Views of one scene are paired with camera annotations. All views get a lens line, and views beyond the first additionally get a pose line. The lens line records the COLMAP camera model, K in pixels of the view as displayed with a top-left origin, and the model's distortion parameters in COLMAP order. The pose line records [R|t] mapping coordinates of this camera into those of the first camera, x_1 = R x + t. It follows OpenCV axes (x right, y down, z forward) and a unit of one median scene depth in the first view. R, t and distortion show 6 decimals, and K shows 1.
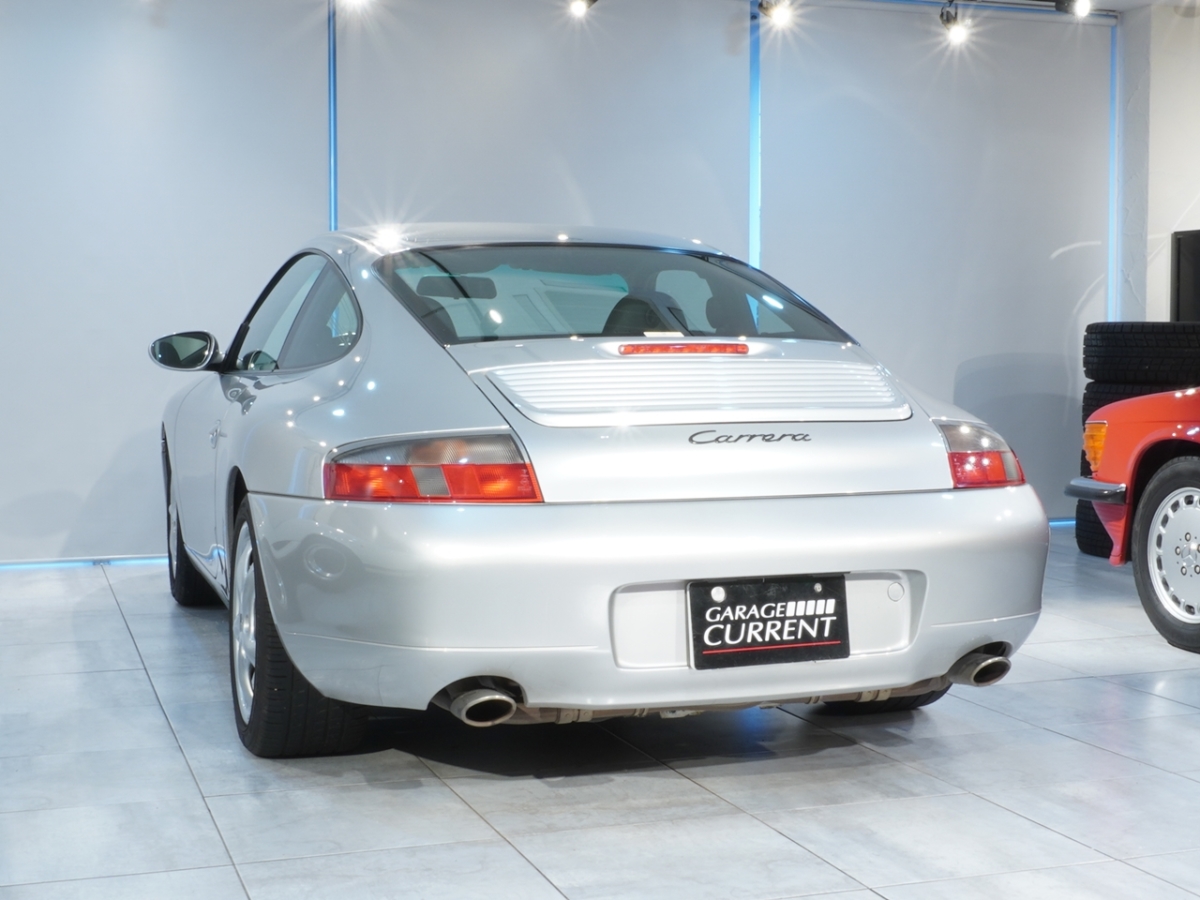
lens RADIAL K [[969.8, 0, 599.9], [0, 969.8, 398.7], [0, 0, 1]] dist [-0.008757, -0.001472]
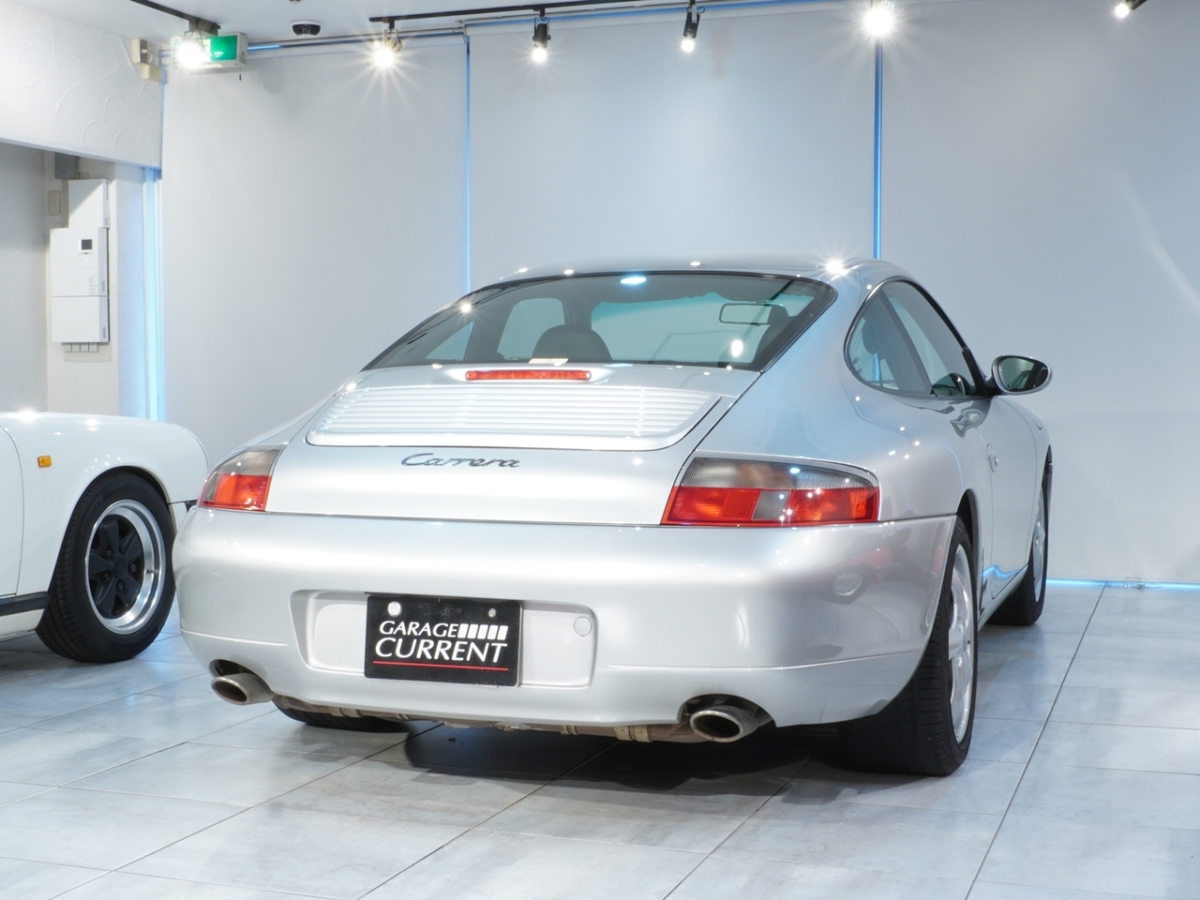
lens RADIAL K [[943.6, 0, 597.7], [0, 943.6, 430.1], [0, 0, 1]] dist [-0.007467, 0.002498]
pose [[0.927324, 0.027501, -0.373247, 0.693010], [-0.025132, 0.999621, 0.011213, -0.008469], [0.373414, -0.001018, 0.927664, 0.134387]]
